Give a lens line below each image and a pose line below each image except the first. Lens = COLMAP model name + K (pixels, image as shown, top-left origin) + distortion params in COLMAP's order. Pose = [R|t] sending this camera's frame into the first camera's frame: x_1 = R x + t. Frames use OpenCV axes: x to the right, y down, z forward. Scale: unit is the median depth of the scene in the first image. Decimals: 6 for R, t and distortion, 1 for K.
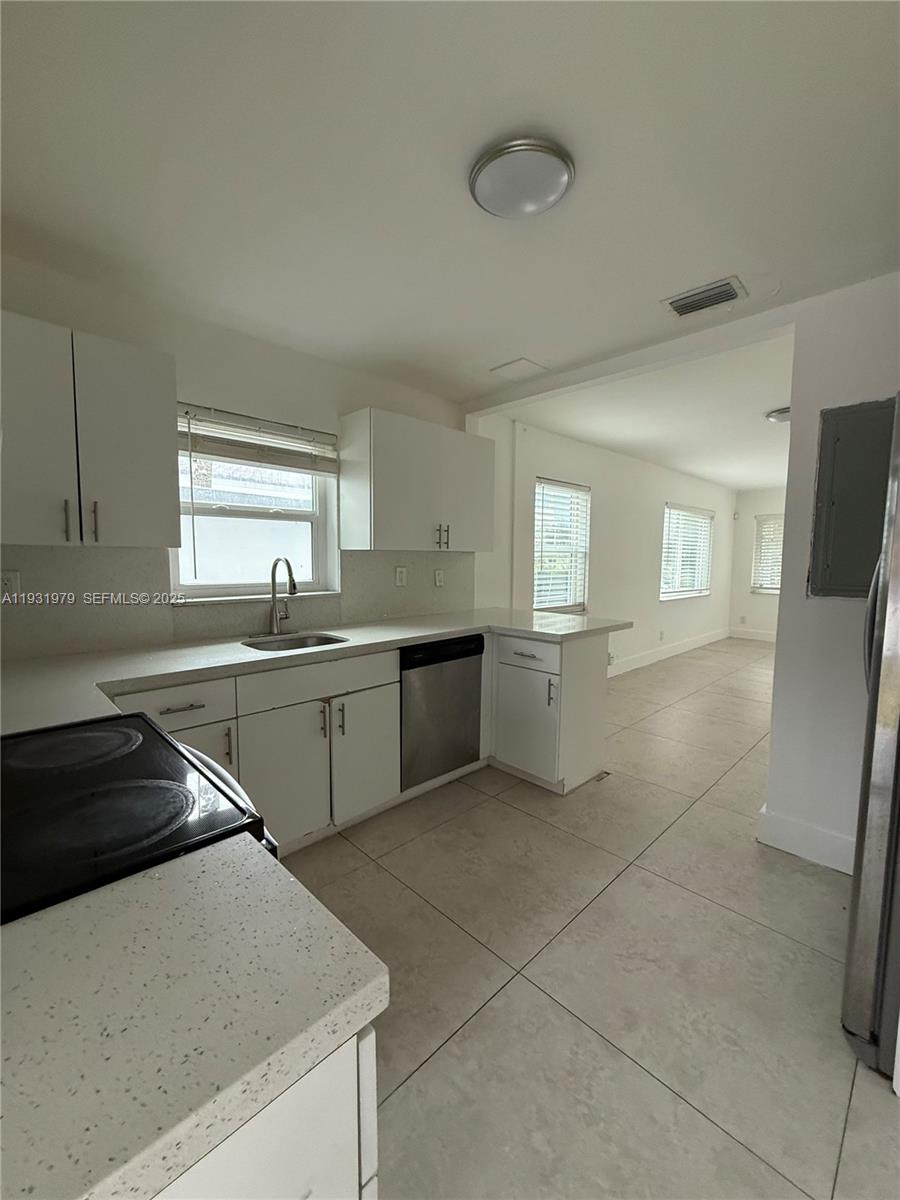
lens RADIAL K [[485.4, 0, 450.0], [0, 485.4, 600.0], [0, 0, 1]] dist [-0.001092, 0.000293]
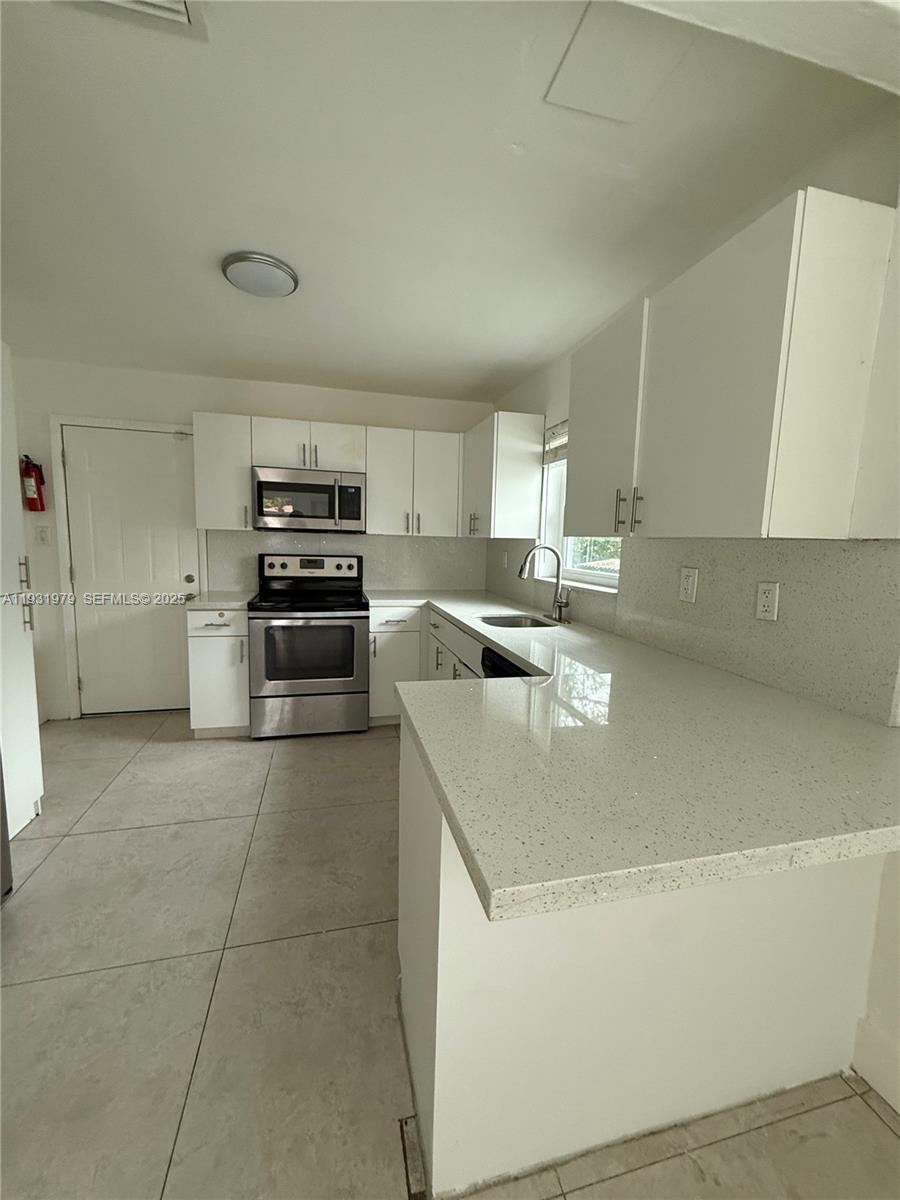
lens RADIAL K [[485.4, 0, 450.0], [0, 485.4, 600.0], [0, 0, 1]] dist [-0.001092, 0.000293]
pose [[-0.501828, 0.091992, -0.860062, 0.698553], [-0.105414, 0.980412, 0.166372, -0.125614], [0.858520, 0.174153, -0.482301, 1.382150]]
